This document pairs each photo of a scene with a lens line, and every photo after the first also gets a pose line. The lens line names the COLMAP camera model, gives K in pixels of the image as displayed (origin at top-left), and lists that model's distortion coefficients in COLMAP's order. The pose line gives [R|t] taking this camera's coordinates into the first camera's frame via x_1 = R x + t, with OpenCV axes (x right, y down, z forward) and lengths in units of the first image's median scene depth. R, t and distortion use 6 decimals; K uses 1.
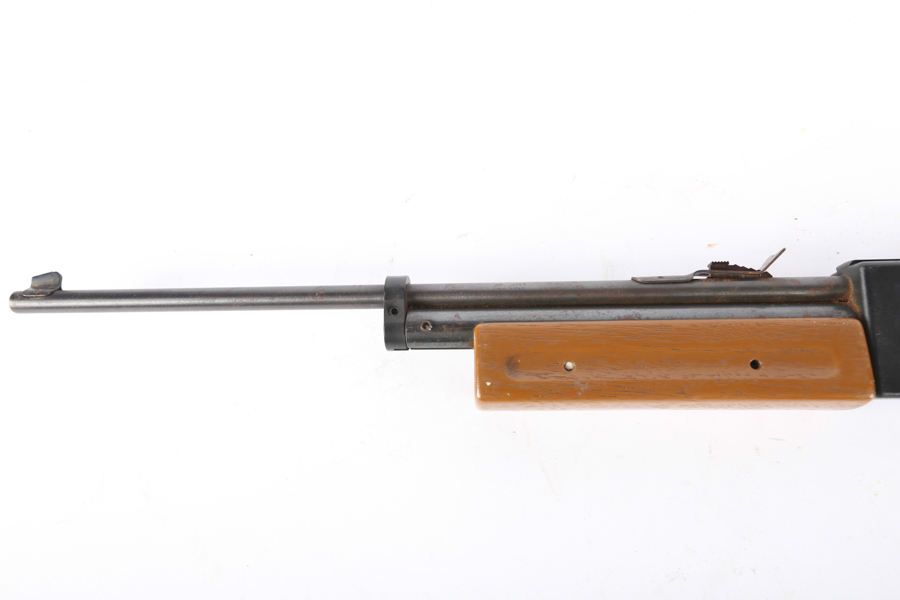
lens RADIAL K [[667.9, 0, 450.0], [0, 667.9, 300.0], [0, 0, 1]] dist [0.023884, 0.001948]
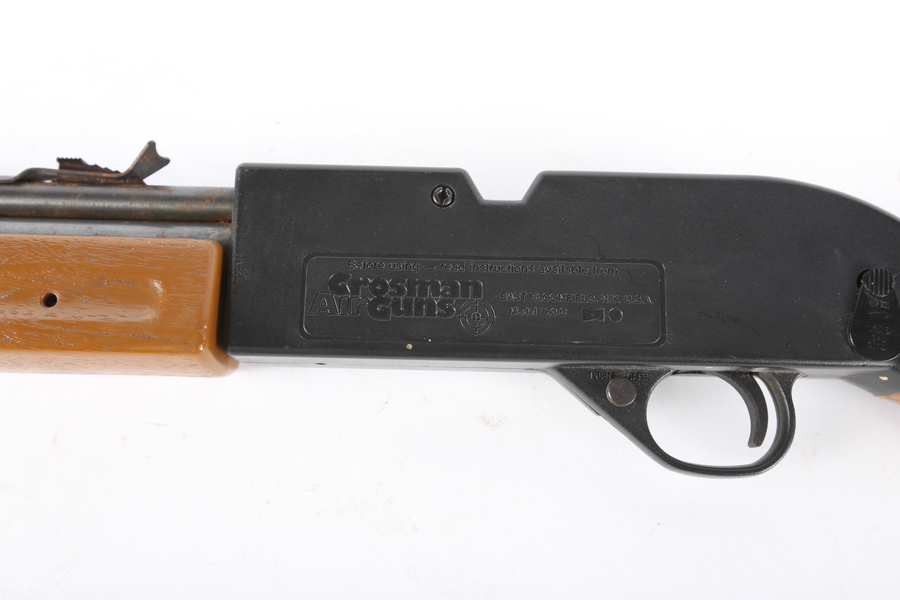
lens RADIAL K [[841.5, 0, 450.0], [0, 841.5, 300.0], [0, 0, 1]] dist [0.060912, 0.003526]
pose [[0.997123, 0.044263, 0.061530, 0.739679], [-0.041908, 0.998358, -0.039051, 0.104226], [-0.063158, 0.036360, 0.997341, 0.117727]]
